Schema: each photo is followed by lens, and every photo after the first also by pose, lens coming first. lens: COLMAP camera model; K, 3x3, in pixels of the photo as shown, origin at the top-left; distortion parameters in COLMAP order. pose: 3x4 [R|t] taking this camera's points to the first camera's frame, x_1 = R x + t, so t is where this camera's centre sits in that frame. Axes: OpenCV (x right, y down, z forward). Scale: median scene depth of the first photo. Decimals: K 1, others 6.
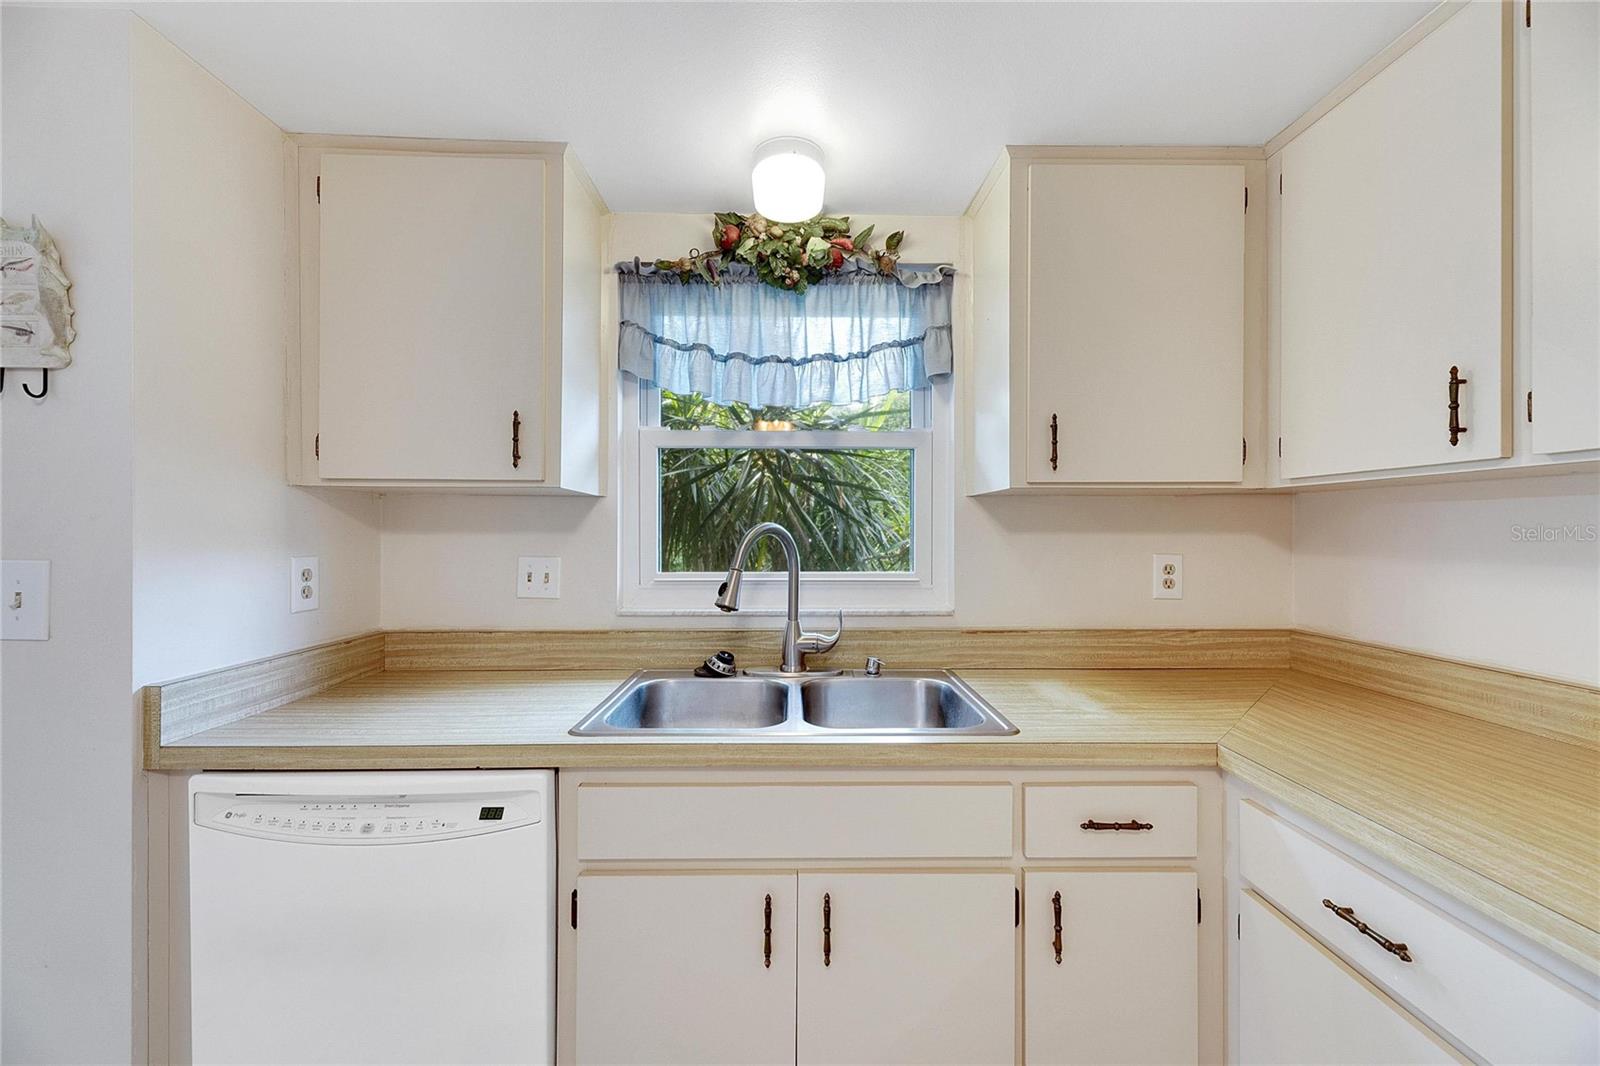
lens RADIAL K [[645.1, 0, 803.6], [0, 645.1, 530.6], [0, 0, 1]] dist [0.010675, -0.000126]
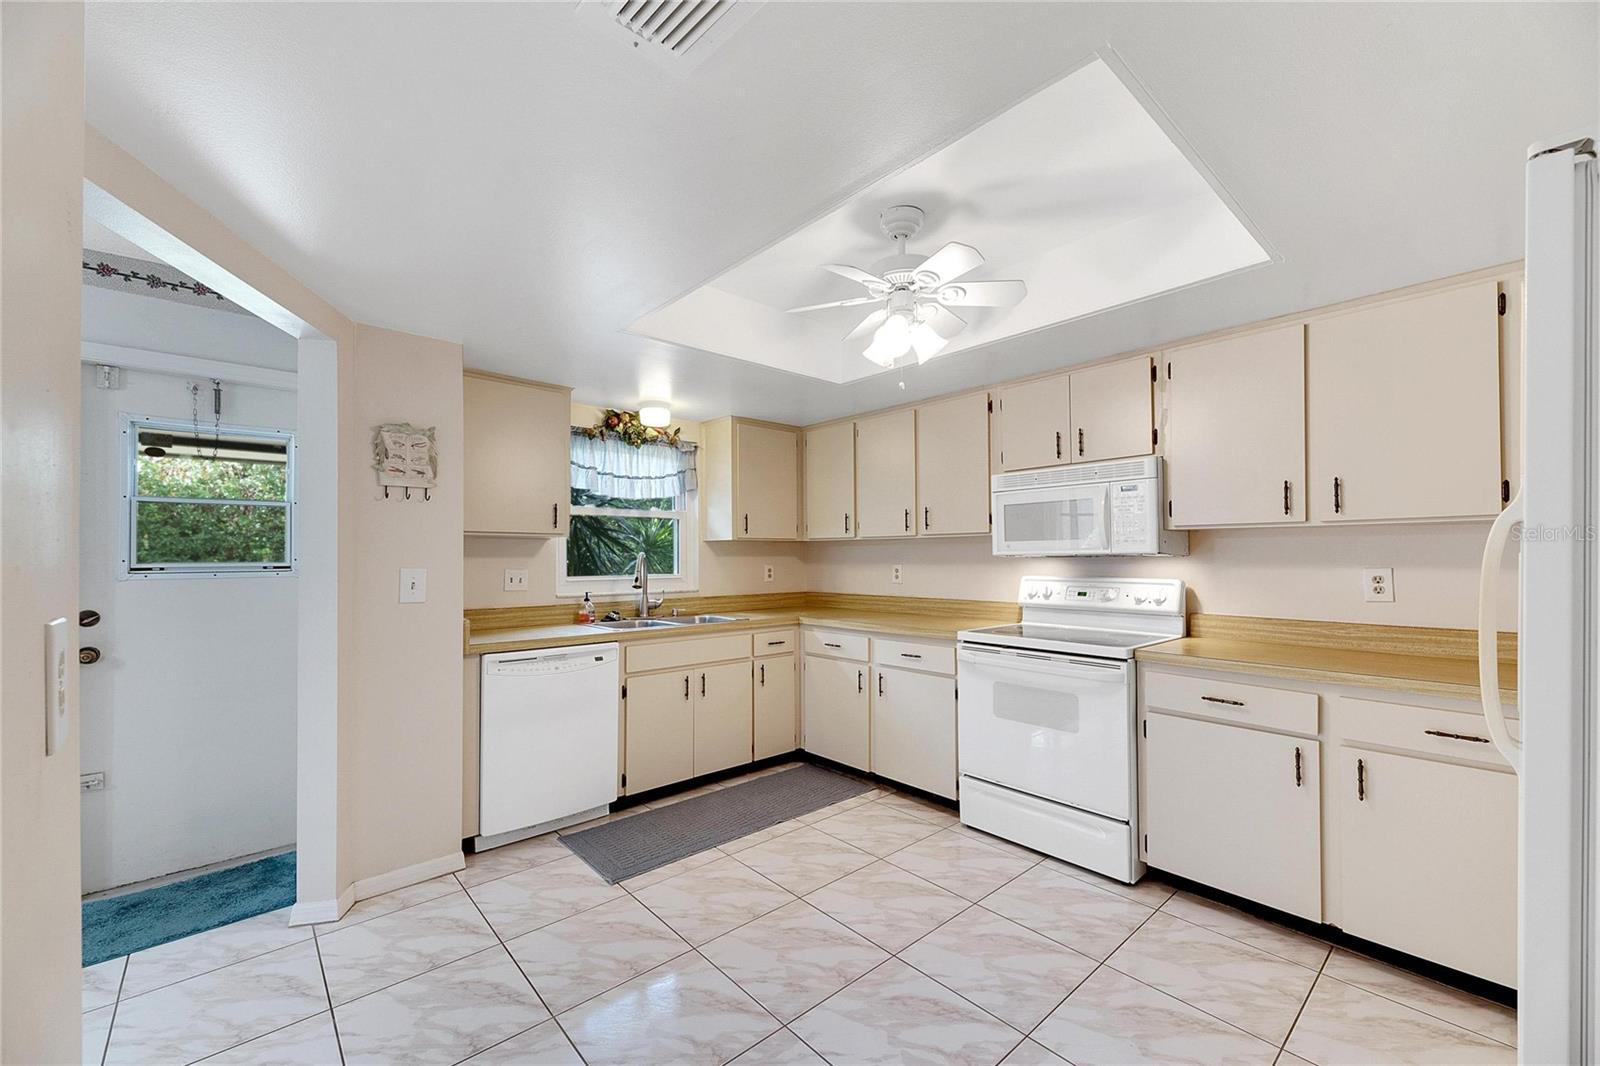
lens RADIAL K [[640.5, 0, 803.4], [0, 640.5, 550.5], [0, 0, 1]] dist [0.005118, 0.000081]
pose [[0.752785, 0.003032, 0.658259, -1.052135], [0.004711, 0.999939, -0.009994, 0.006676], [-0.658249, 0.010625, 0.752725, -1.049470]]
